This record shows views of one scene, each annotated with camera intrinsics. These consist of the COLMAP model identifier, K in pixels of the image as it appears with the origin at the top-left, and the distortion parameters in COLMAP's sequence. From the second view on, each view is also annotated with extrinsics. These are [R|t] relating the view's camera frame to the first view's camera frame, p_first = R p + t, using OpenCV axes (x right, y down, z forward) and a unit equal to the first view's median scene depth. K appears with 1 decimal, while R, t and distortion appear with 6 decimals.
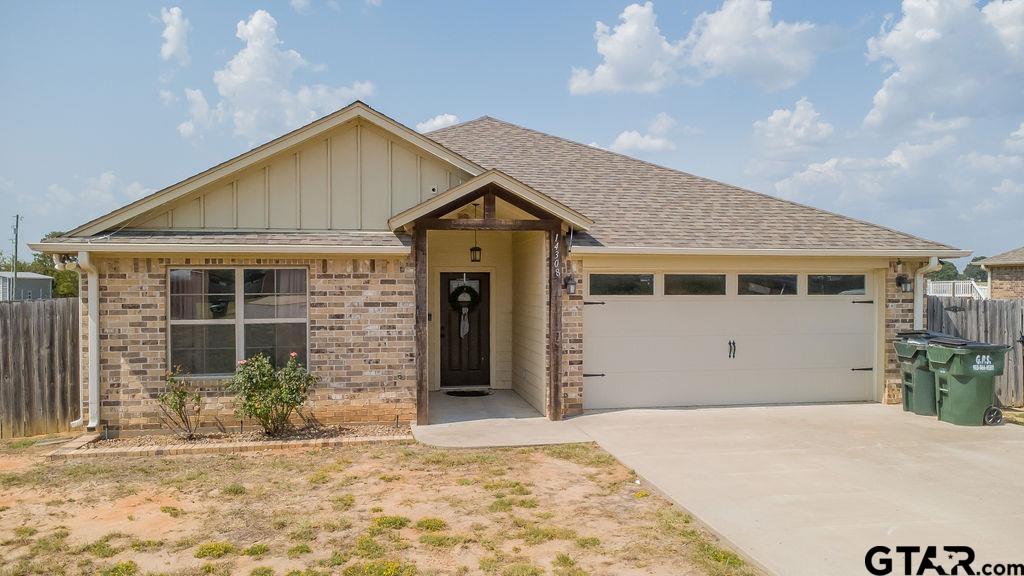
lens RADIAL K [[735.7, 0, 512.0], [0, 735.7, 288.0], [0, 0, 1]] dist [0.039872, -0.052842]
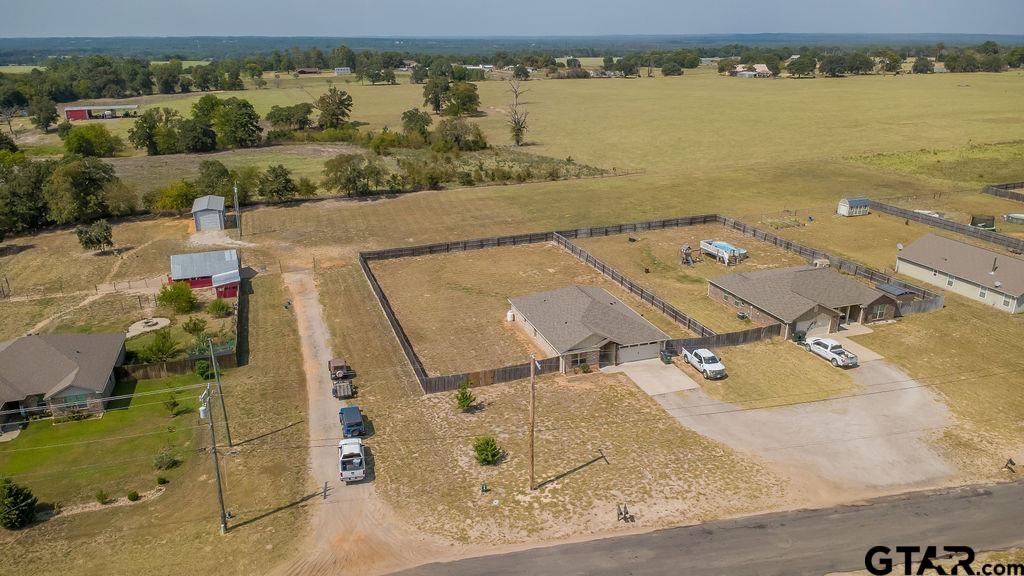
lens RADIAL K [[719.1, 0, 512.0], [0, 719.1, 288.0], [0, 0, 1]] dist [0.028289, -0.030934]
pose [[0.990072, -0.049736, 0.131467, -2.022356], [0.004343, 0.945685, 0.325055, -3.128654], [-0.140493, -0.321257, 0.936513, -5.782672]]
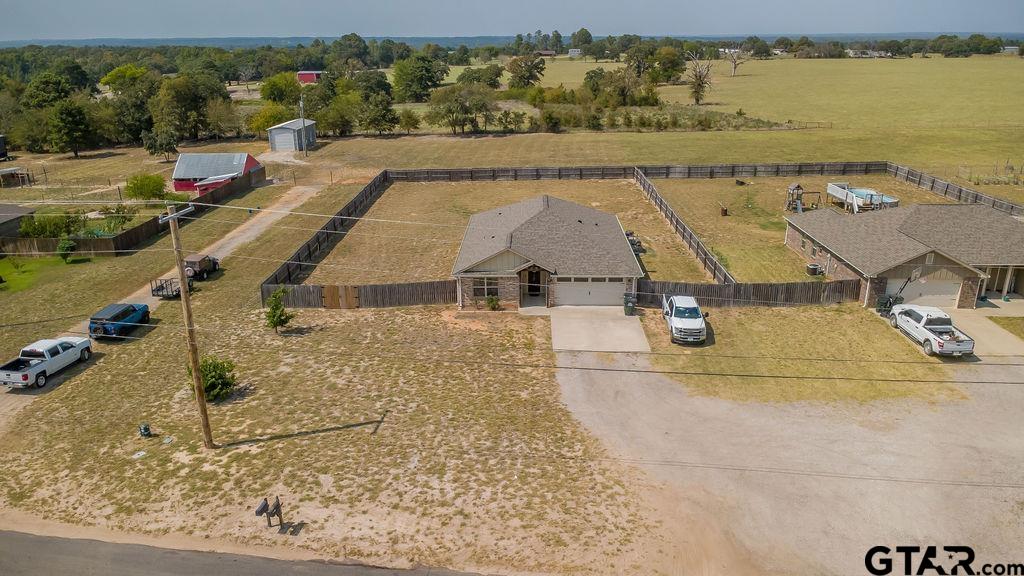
lens RADIAL K [[719.1, 0, 512.0], [0, 719.1, 288.0], [0, 0, 1]] dist [0.028289, -0.030934]
pose [[0.978017, 0.062631, -0.198896, 0.801709], [0.005189, 0.946223, 0.323473, -1.554489], [0.208459, -0.317394, 0.925098, -3.570510]]
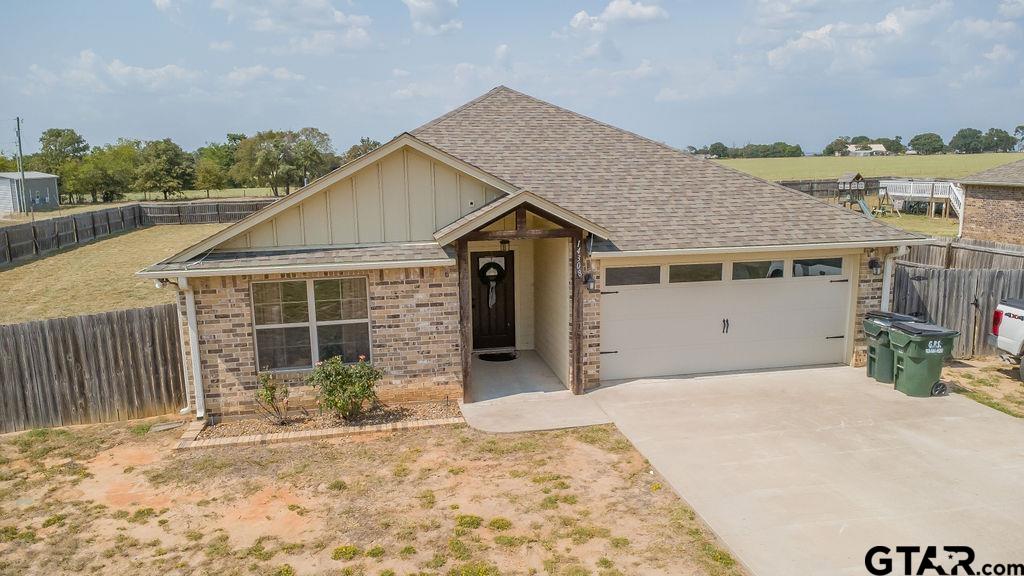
lens RADIAL K [[719.1, 0, 512.0], [0, 719.1, 288.0], [0, 0, 1]] dist [0.028289, -0.030934]
pose [[0.999810, -0.017349, 0.008840, -0.057542], [0.015607, 0.985501, 0.168953, -0.199089], [-0.011643, -0.168783, 0.985584, -0.131103]]
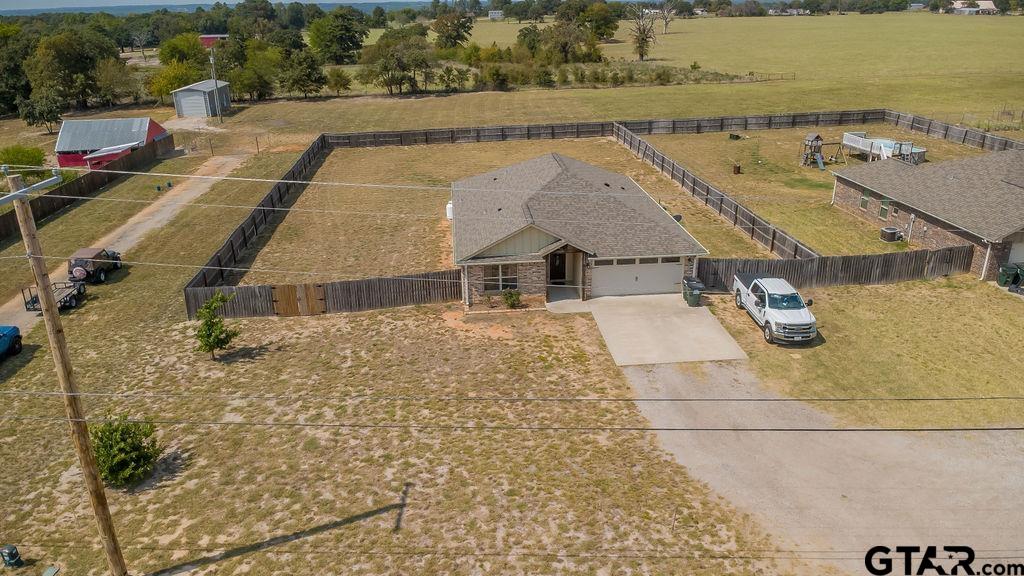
lens RADIAL K [[717.3, 0, 512.0], [0, 717.3, 288.0], [0, 0, 1]] dist [0.049122, -0.069385]
pose [[0.995299, 0.021797, -0.094360, 0.043719], [0.014097, 0.931359, 0.363829, -1.244714], [0.095814, -0.363449, 0.926674, -2.441154]]
